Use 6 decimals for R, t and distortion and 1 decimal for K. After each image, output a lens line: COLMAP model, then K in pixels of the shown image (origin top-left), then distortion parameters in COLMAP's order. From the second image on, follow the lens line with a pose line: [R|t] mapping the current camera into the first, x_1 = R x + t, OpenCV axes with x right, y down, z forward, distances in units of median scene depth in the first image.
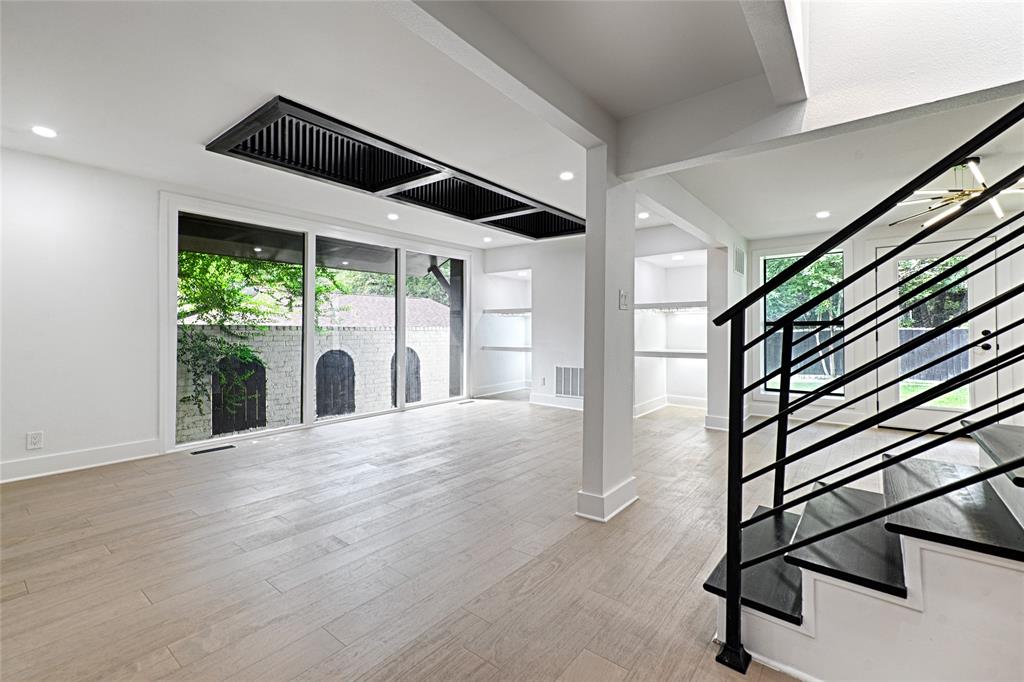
lens RADIAL K [[435.0, 0, 512.1], [0, 435.0, 334.8], [0, 0, 1]] dist [0.002727, 0.000238]
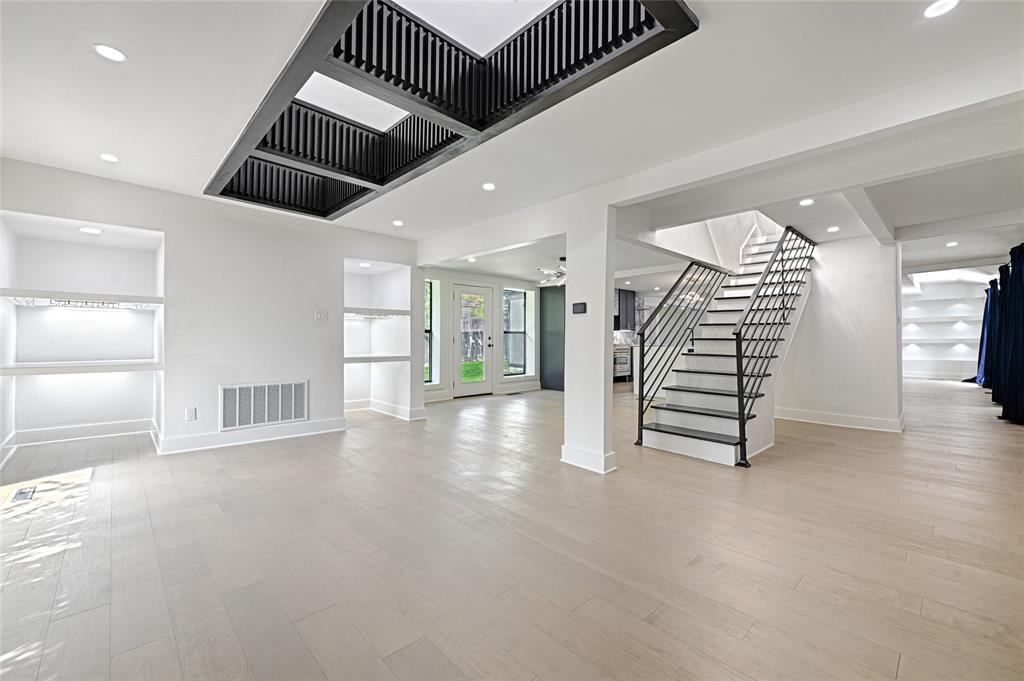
lens RADIAL K [[420.8, 0, 510.5], [0, 420.8, 333.7], [0, 0, 1]] dist [0.010729, 0.000060]
pose [[0.129520, 0.005798, 0.991560, -0.518199], [0.000084, 0.999983, -0.005858, -0.007831], [-0.991577, 0.000842, 0.129517, 0.485536]]
